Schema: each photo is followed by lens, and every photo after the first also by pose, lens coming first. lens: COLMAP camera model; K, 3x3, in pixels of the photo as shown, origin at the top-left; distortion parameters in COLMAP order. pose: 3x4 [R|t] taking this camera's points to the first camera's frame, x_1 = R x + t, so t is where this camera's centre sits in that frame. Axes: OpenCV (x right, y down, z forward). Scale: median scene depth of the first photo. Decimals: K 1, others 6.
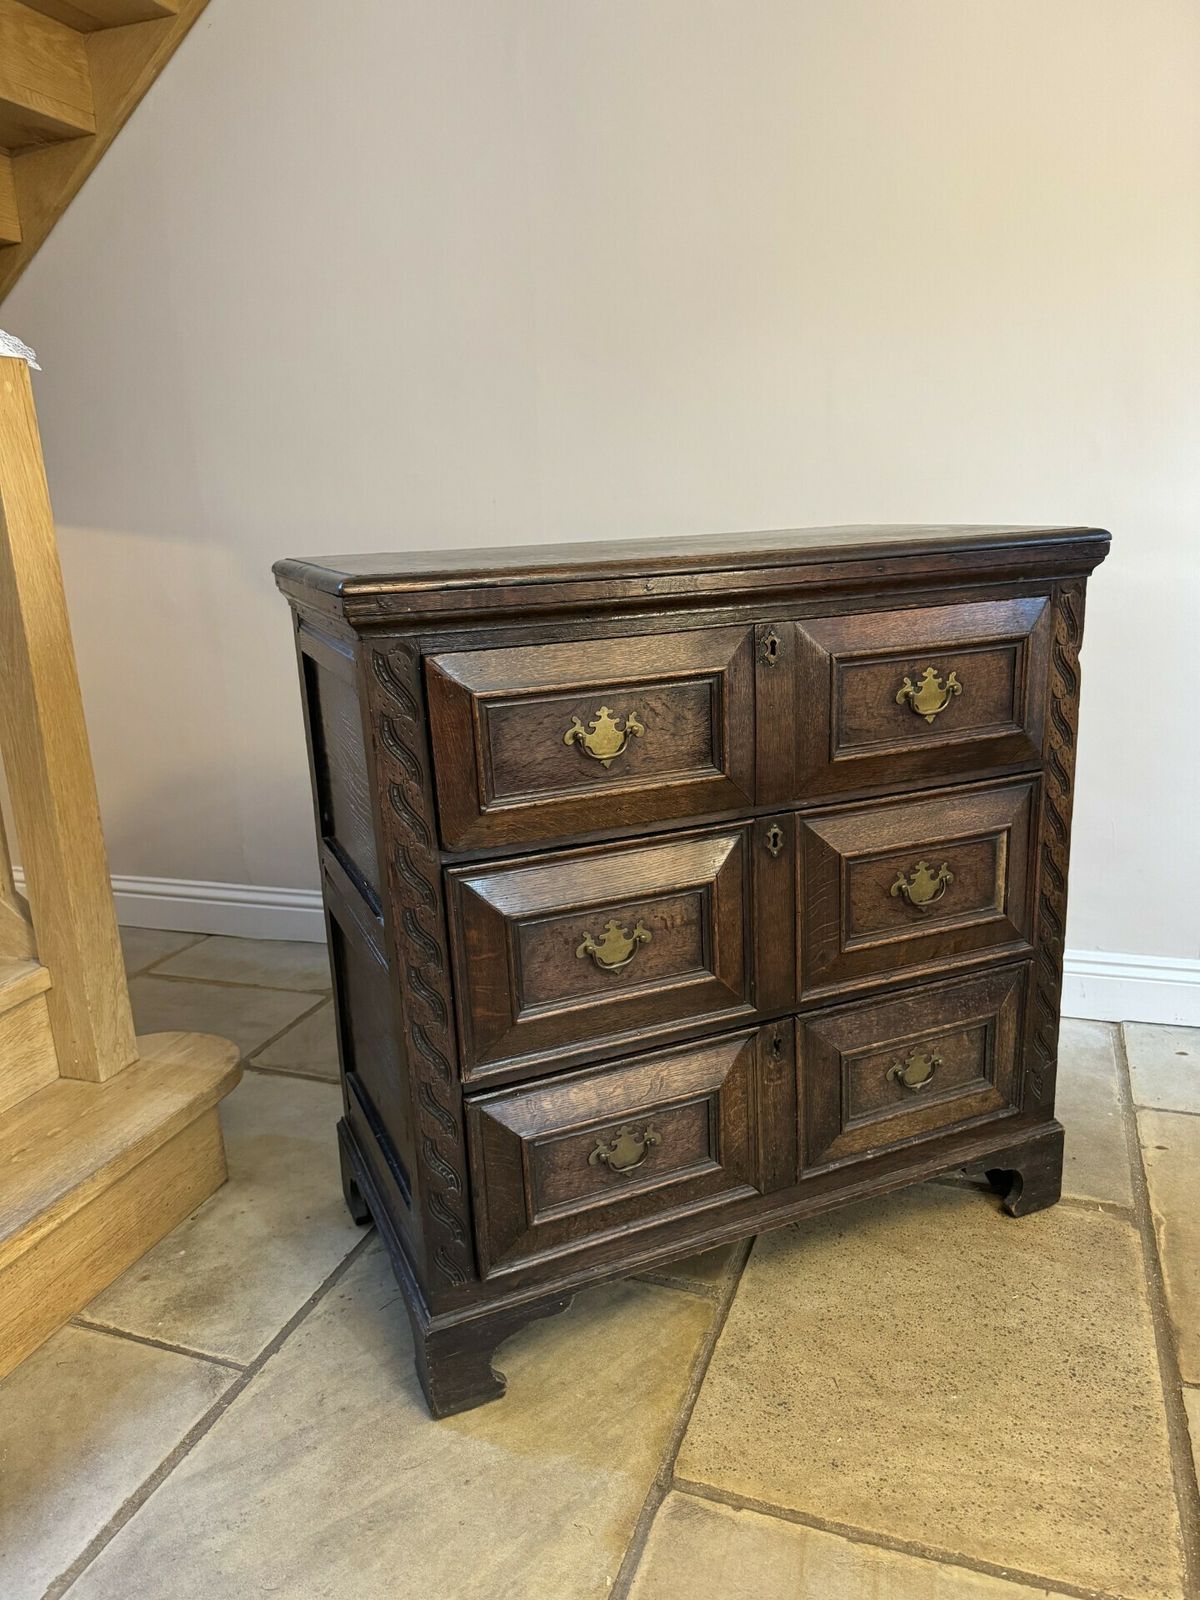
lens RADIAL K [[1145.6, 0, 596.4], [0, 1145.6, 793.3], [0, 0, 1]] dist [0.015273, -0.021994]
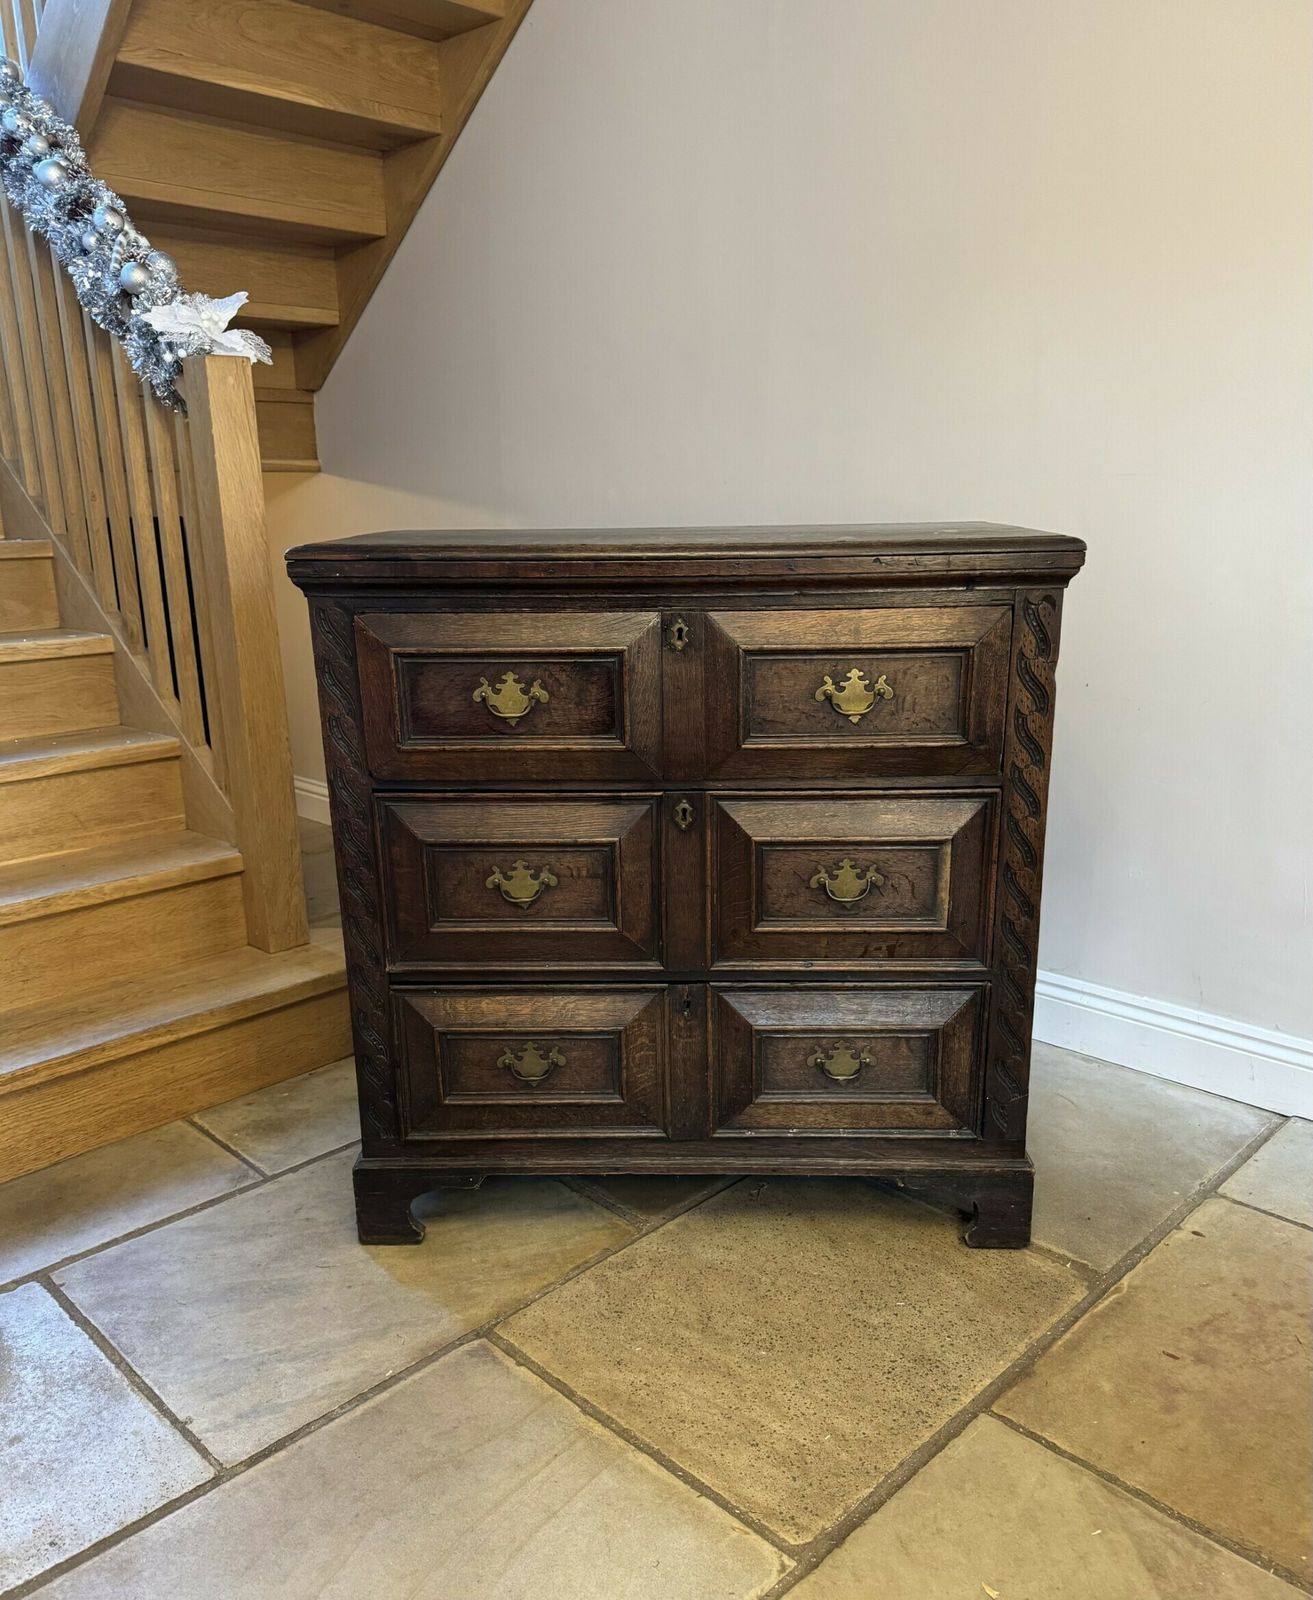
lens RADIAL K [[1282.0, 0, 647.8], [0, 1282.0, 862.9], [0, 0, 1]] dist [0.030239, -0.046102]
pose [[0.908155, 0.148845, -0.391280, 0.590016], [-0.129290, 0.988688, 0.076020, -0.001078], [0.398169, -0.018449, 0.917126, -0.125865]]
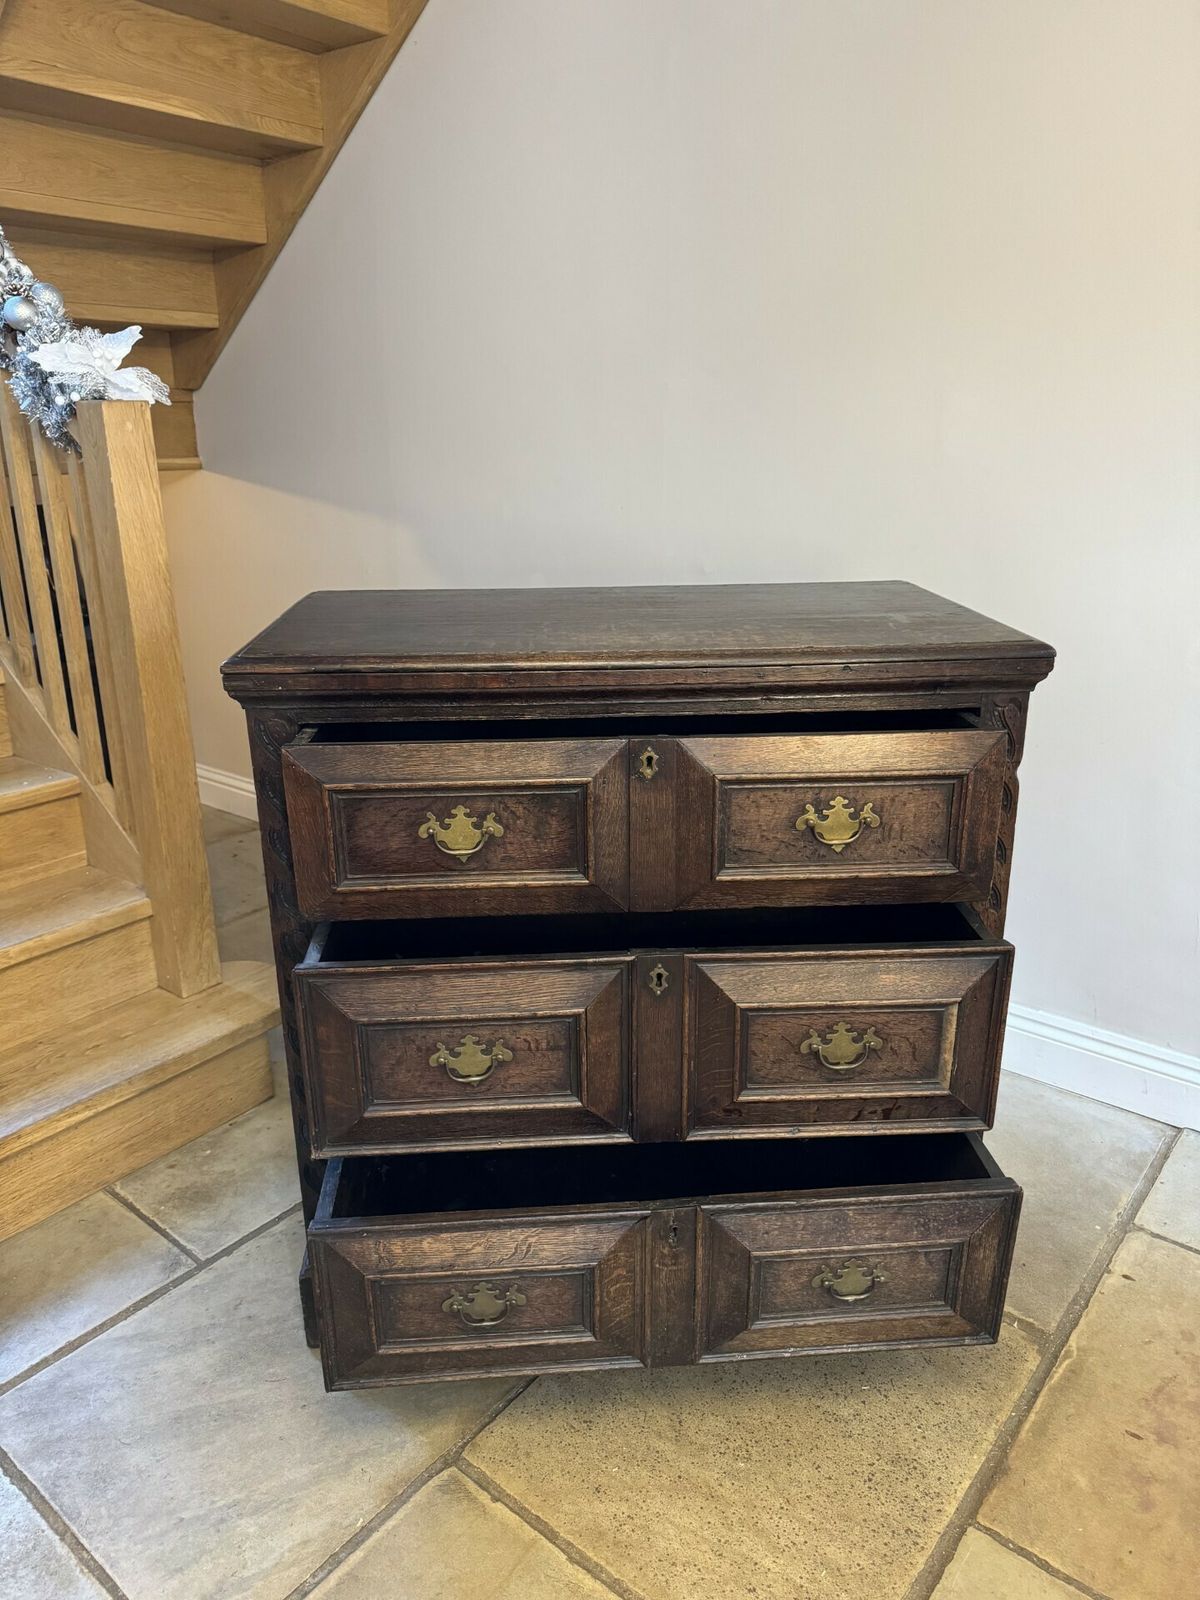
lens RADIAL K [[1145.6, 0, 596.7], [0, 1145.6, 789.3], [0, 0, 1]] dist [0.015273, -0.021994]
pose [[0.945680, 0.135327, -0.295594, 0.397026], [-0.113472, 0.989460, 0.089963, -0.159925], [0.304653, -0.051534, 0.951068, -0.009672]]
